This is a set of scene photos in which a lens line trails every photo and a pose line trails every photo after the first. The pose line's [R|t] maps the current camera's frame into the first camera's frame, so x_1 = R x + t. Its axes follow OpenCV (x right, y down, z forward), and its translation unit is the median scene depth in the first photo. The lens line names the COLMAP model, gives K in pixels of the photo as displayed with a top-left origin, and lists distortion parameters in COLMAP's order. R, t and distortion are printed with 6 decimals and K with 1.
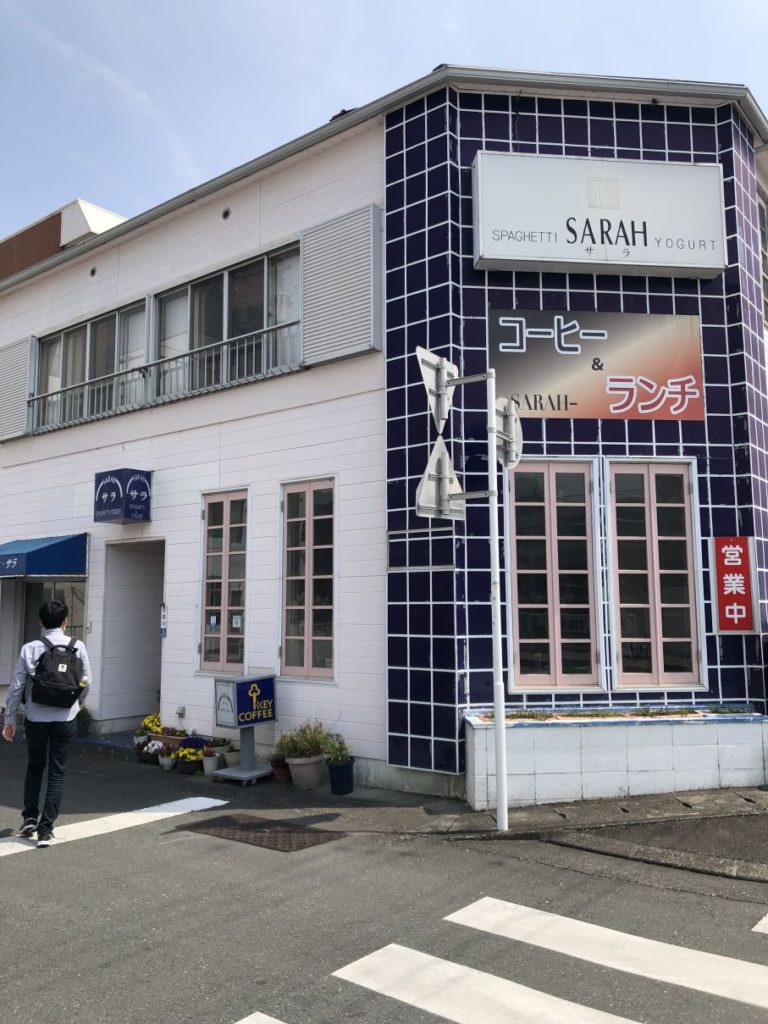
lens RADIAL K [[834.8, 0, 384.0], [0, 834.8, 512.0], [0, 0, 1]] dist [0.006553, 0.004050]
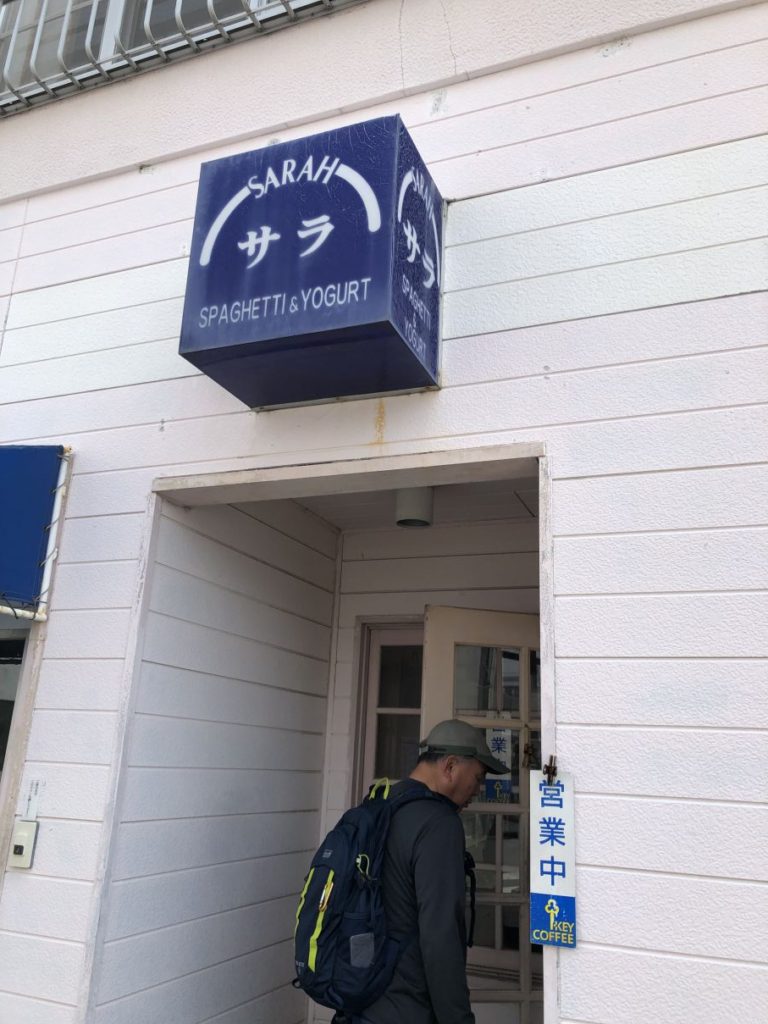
lens RADIAL K [[834.8, 0, 384.0], [0, 834.8, 512.0], [0, 0, 1]] dist [0.006553, 0.004050]
pose [[0.958355, 0.122644, 0.257903, -0.345938], [-0.078466, 0.981414, -0.175128, 0.085933], [-0.274588, 0.147598, 0.950166, 0.781869]]
